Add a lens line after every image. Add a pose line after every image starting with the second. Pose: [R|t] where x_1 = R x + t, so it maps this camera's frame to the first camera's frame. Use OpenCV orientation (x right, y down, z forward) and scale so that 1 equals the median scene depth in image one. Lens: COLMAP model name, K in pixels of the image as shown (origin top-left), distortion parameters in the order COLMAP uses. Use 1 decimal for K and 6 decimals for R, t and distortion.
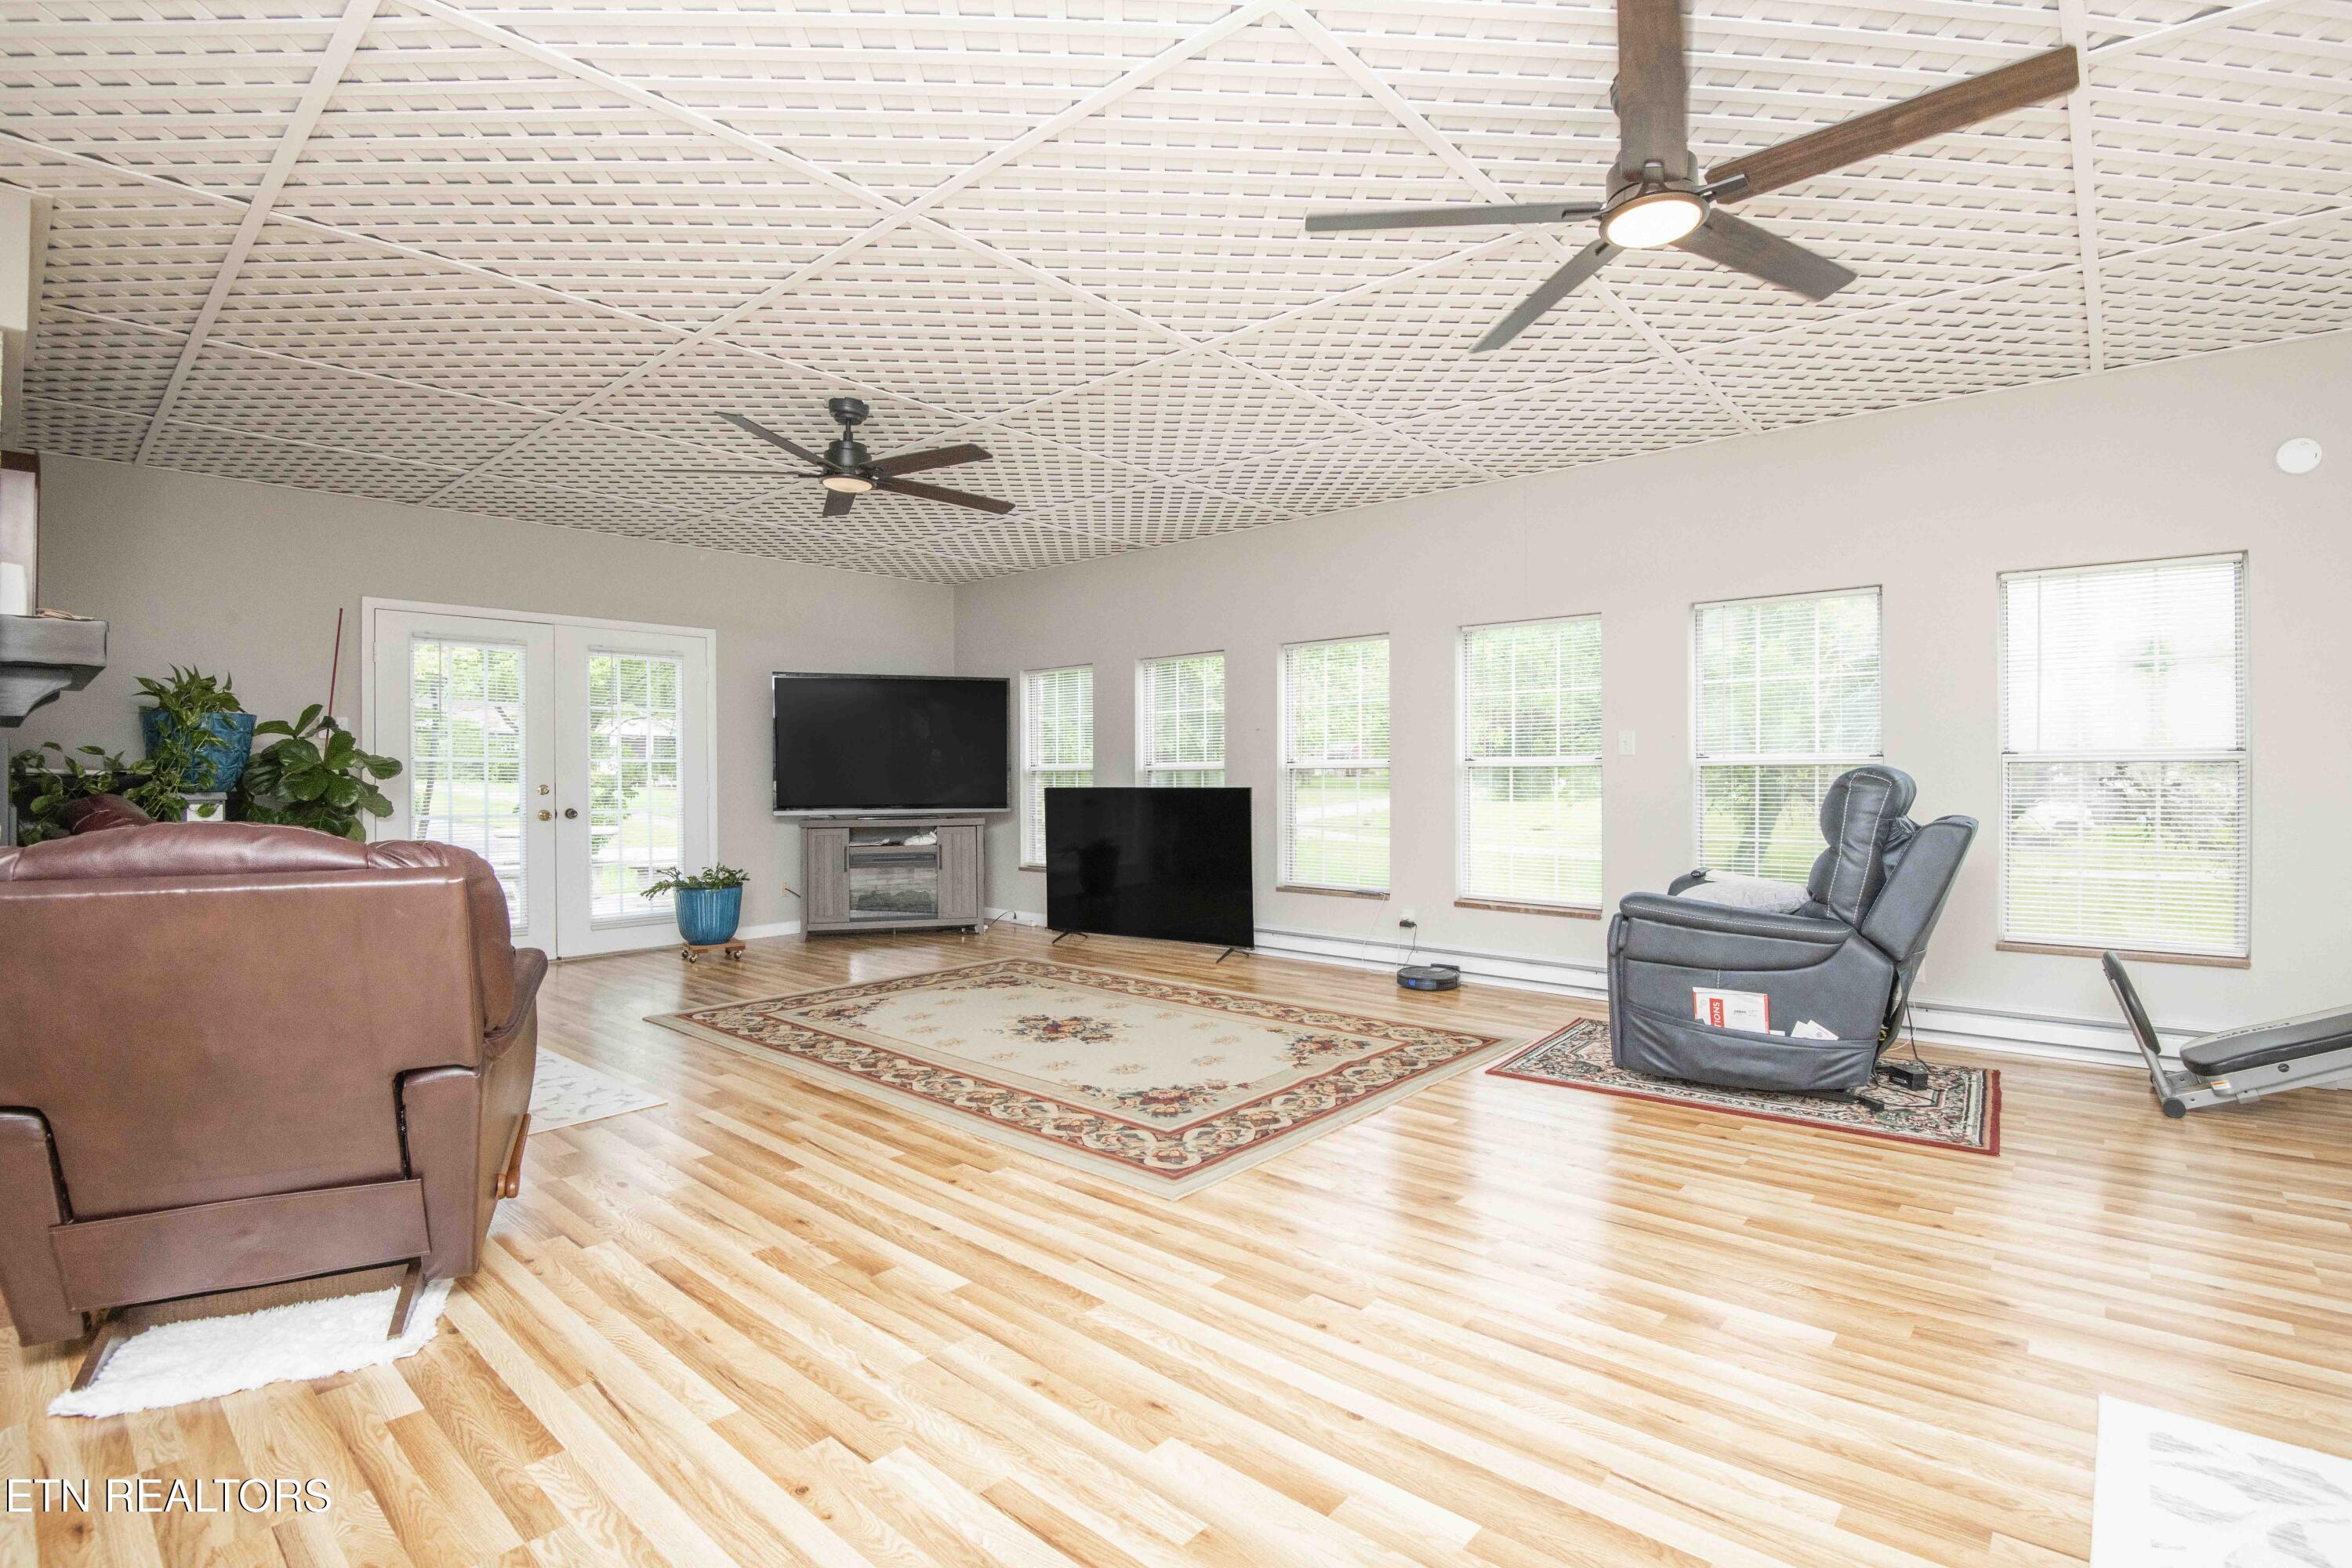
lens RADIAL K [[1076.9, 0, 1176.0], [0, 1076.9, 784.0], [0, 0, 1]] dist [-0.019206, -0.012784]
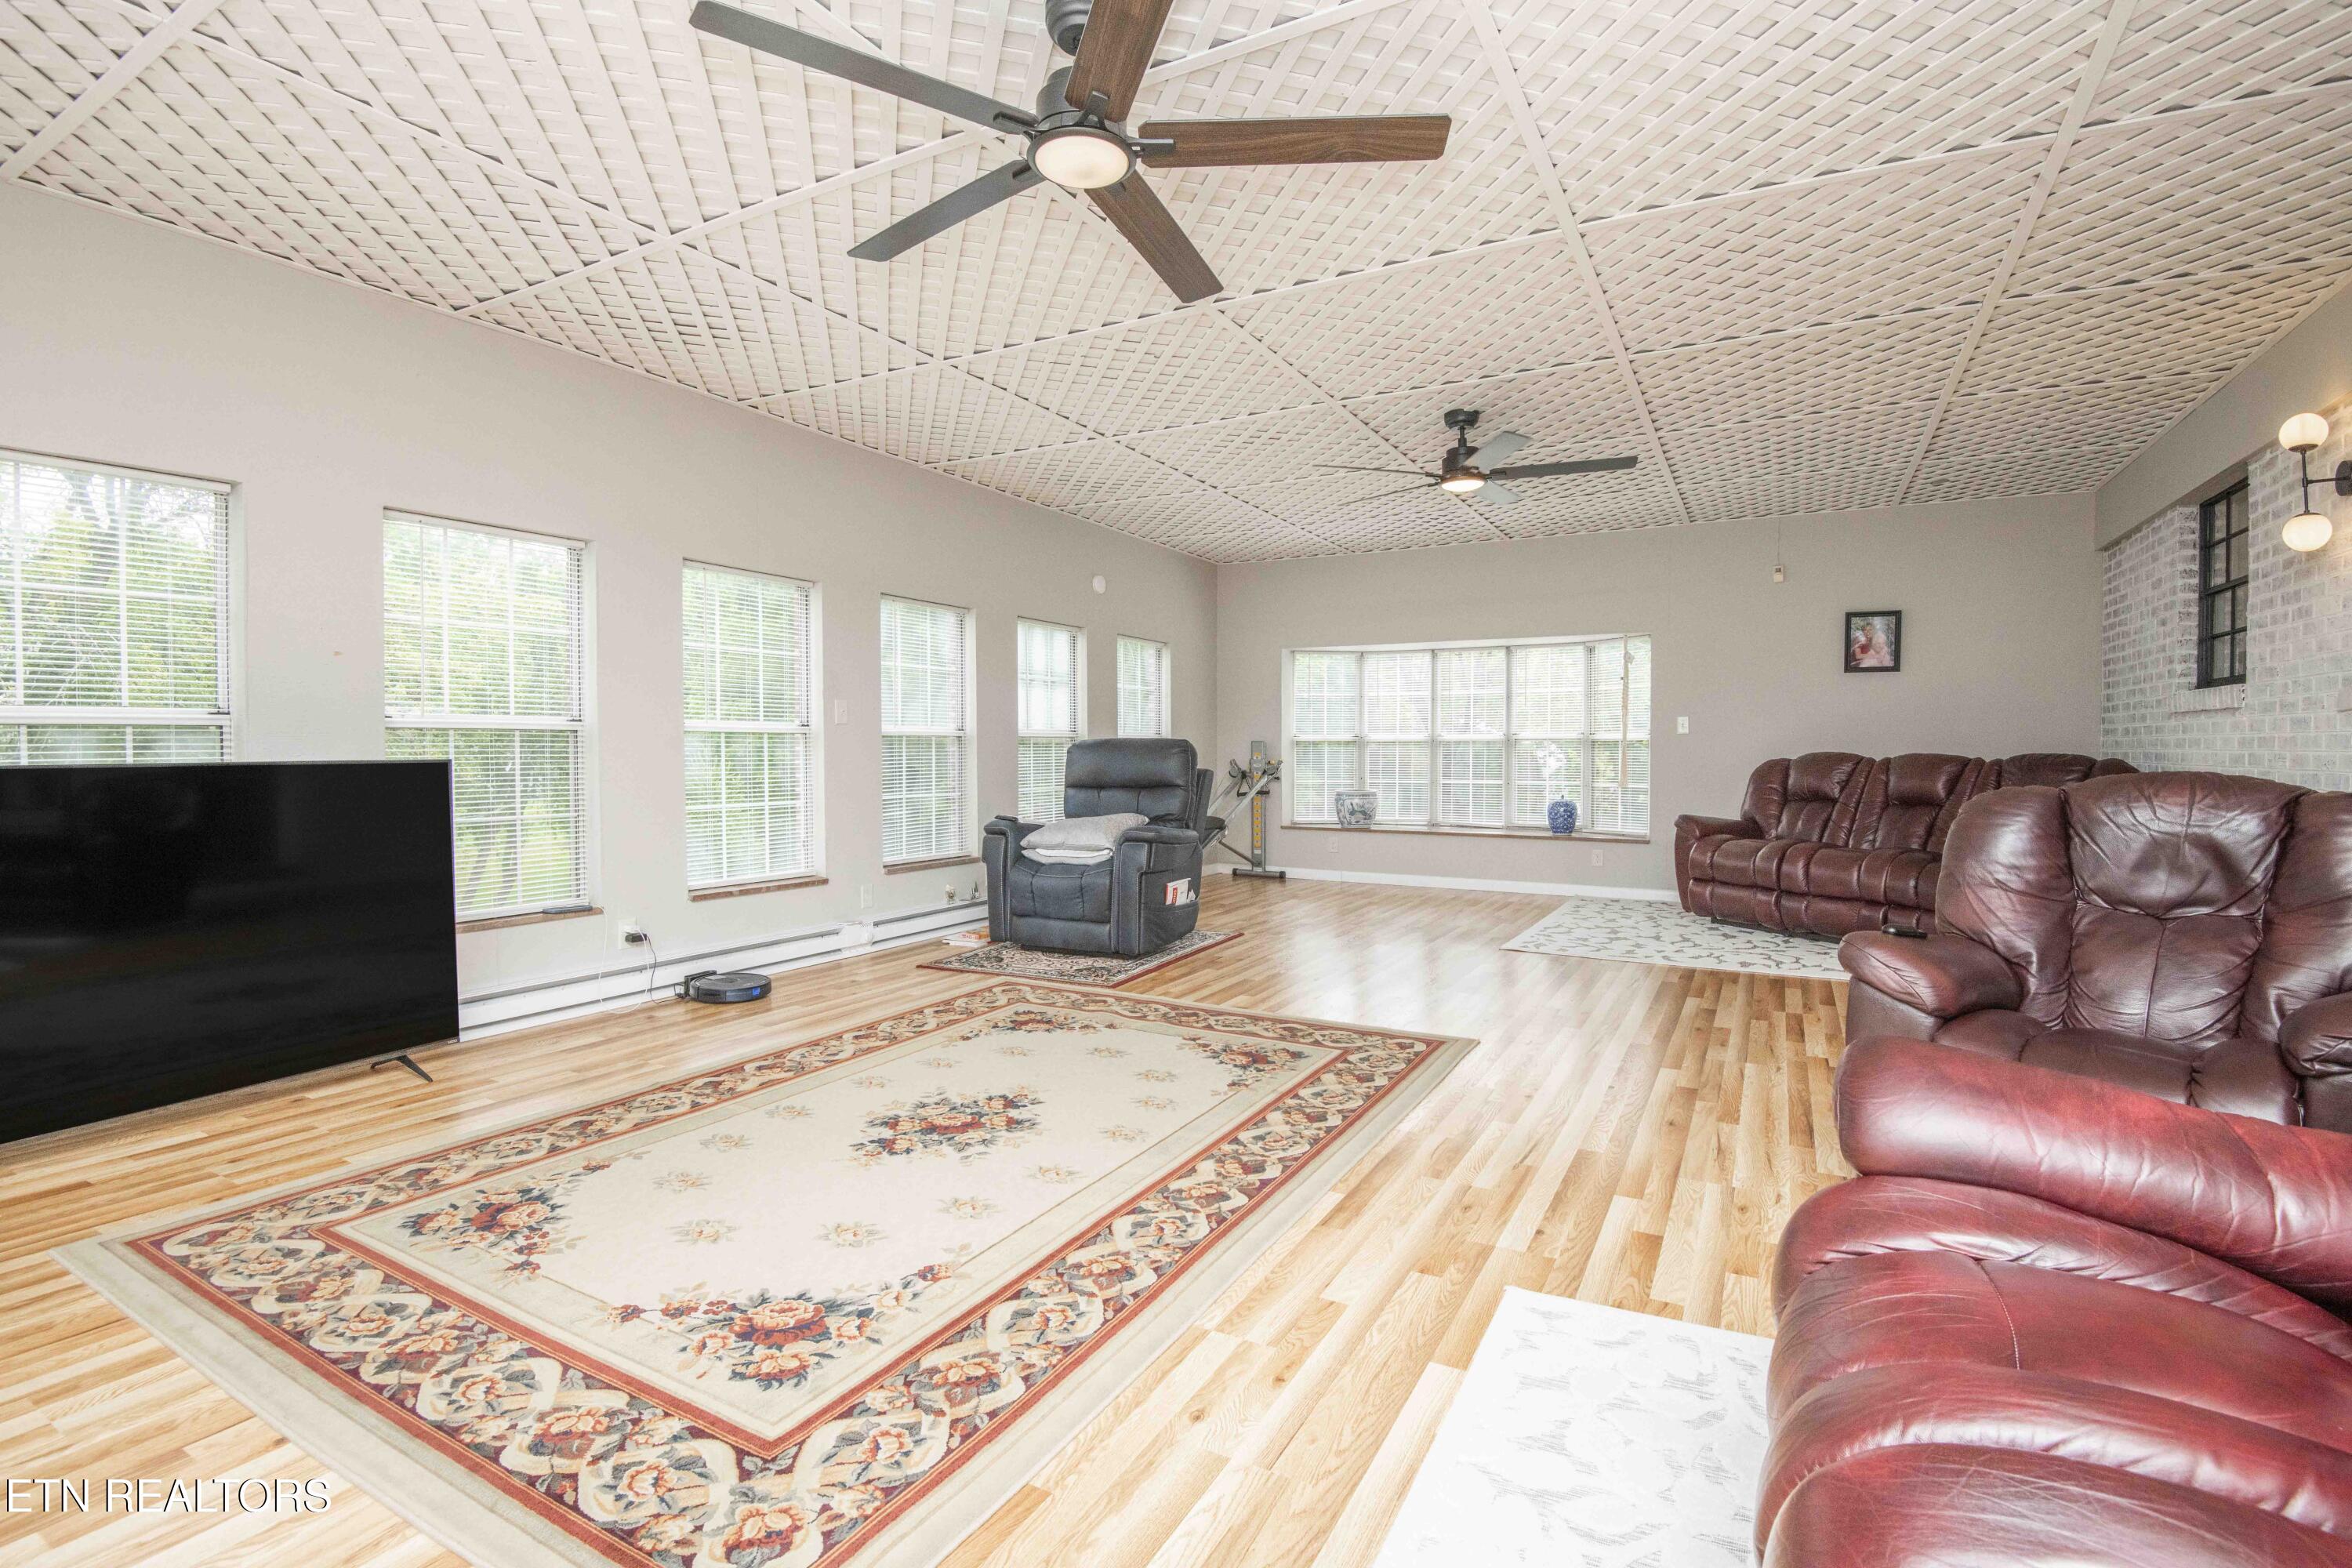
lens RADIAL K [[1076.9, 0, 1176.0], [0, 1076.9, 784.0], [0, 0, 1]] dist [-0.019206, -0.012784]
pose [[-0.210513, -0.028226, 0.977184, -0.943013], [0.002543, 0.999564, 0.029420, -0.000209], [-0.977588, 0.008679, -0.210349, 1.219217]]
